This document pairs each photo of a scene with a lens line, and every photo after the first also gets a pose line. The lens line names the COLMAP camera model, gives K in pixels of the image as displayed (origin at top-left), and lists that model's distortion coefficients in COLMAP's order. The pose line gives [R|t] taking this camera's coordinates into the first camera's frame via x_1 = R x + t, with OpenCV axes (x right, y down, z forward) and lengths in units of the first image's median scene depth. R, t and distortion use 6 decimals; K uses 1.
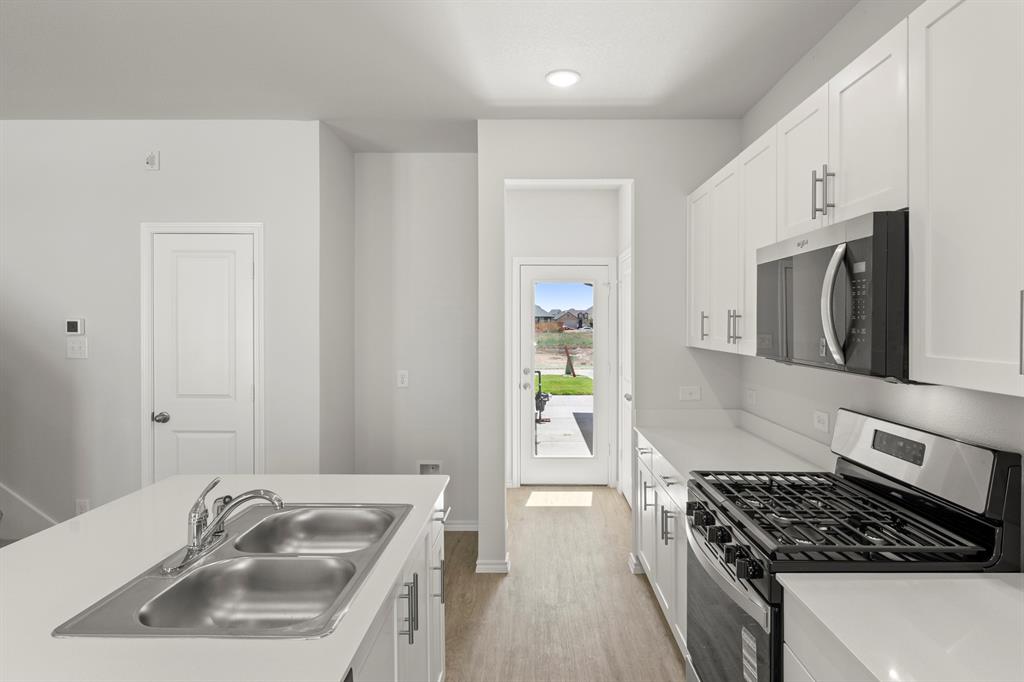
lens RADIAL K [[577.2, 0, 541.1], [0, 577.2, 320.3], [0, 0, 1]] dist [-0.001491, -0.000639]
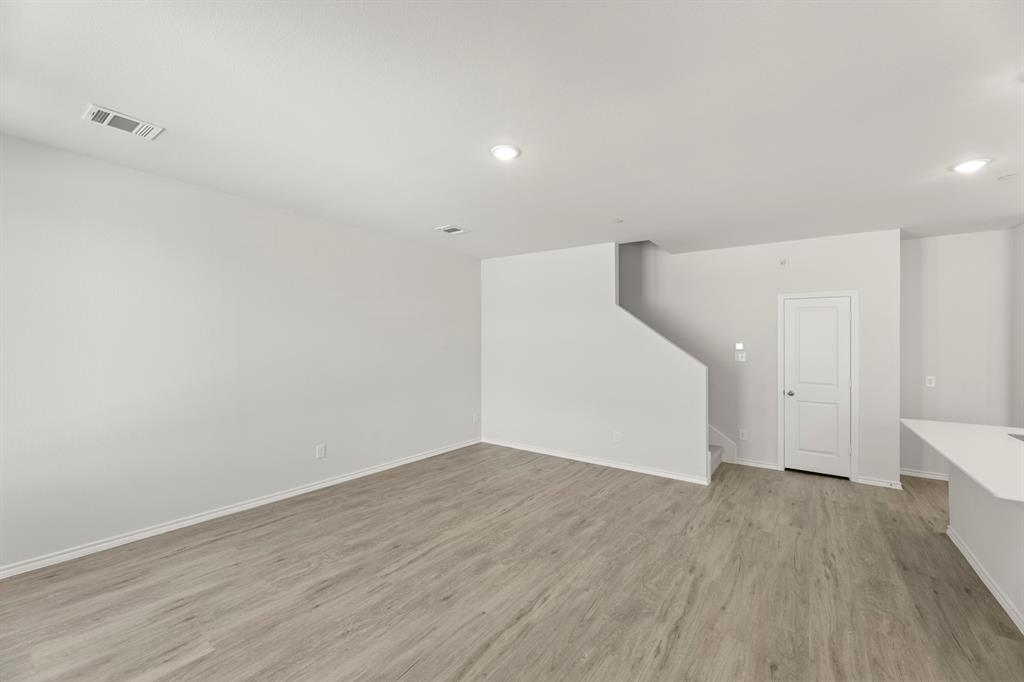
lens RADIAL K [[415.6, 0, 512.2], [0, 415.6, 338.9], [0, 0, 1]] dist [-0.000088, -0.000361]
pose [[0.809929, -0.002665, -0.586522, -0.596132], [-0.004263, 0.999937, -0.010431, 0.003245], [0.586512, 0.010949, 0.809866, -0.694125]]
